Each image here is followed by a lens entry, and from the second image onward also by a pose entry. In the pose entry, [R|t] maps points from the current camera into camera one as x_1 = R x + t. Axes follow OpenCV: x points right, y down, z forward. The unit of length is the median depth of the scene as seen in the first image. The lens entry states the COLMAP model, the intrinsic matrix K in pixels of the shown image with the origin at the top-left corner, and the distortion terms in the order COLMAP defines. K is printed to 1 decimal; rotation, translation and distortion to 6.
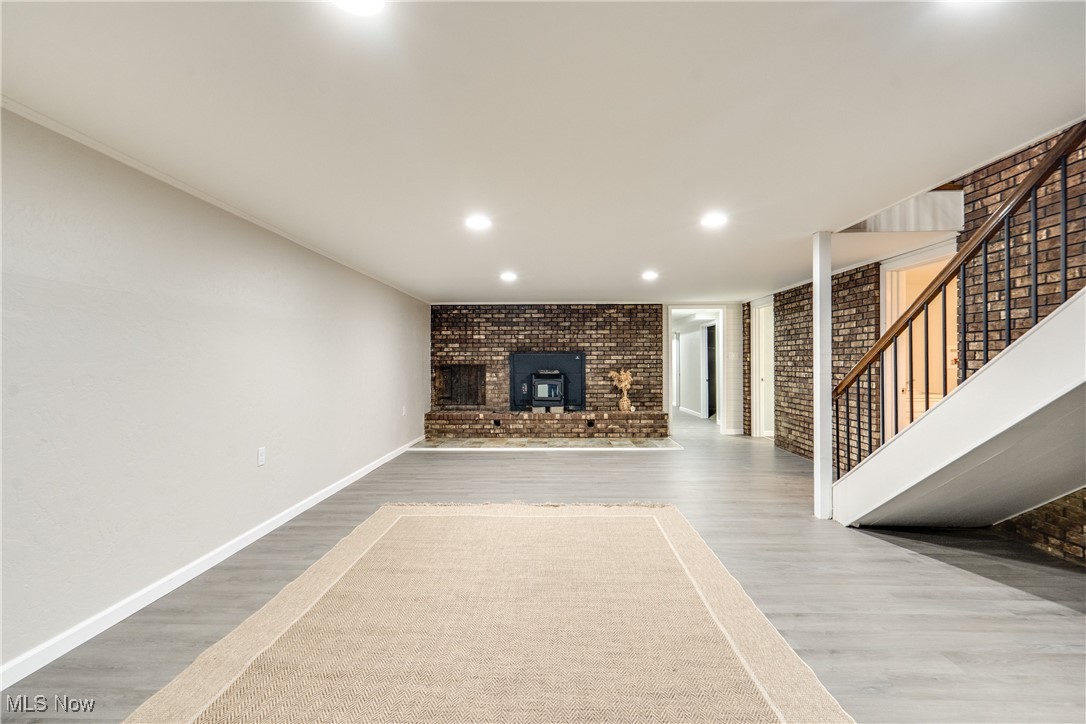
lens RADIAL K [[495.8, 0, 543.0], [0, 495.8, 359.4], [0, 0, 1]] dist [-0.012181, 0.003514]
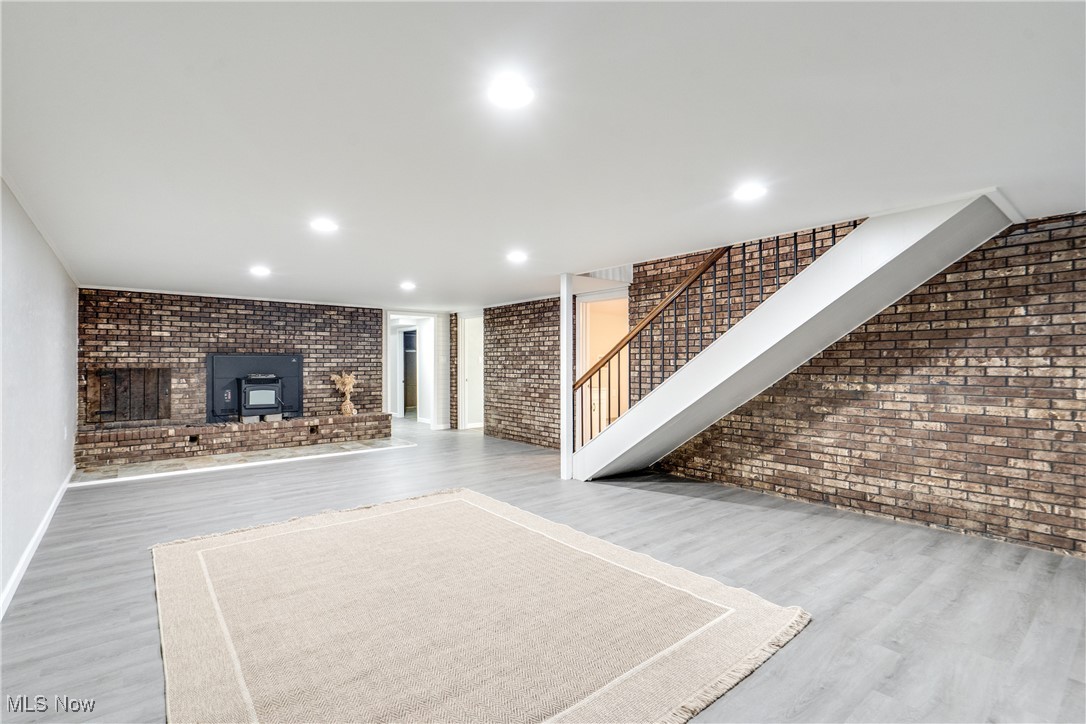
lens RADIAL K [[495.8, 0, 547.1], [0, 495.8, 362.8], [0, 0, 1]] dist [-0.012181, 0.003514]
pose [[0.753285, 0.001998, 0.657691, -0.210422], [-0.005829, 0.999976, 0.003638, -0.005799], [-0.657669, -0.006574, 0.753279, -0.008325]]
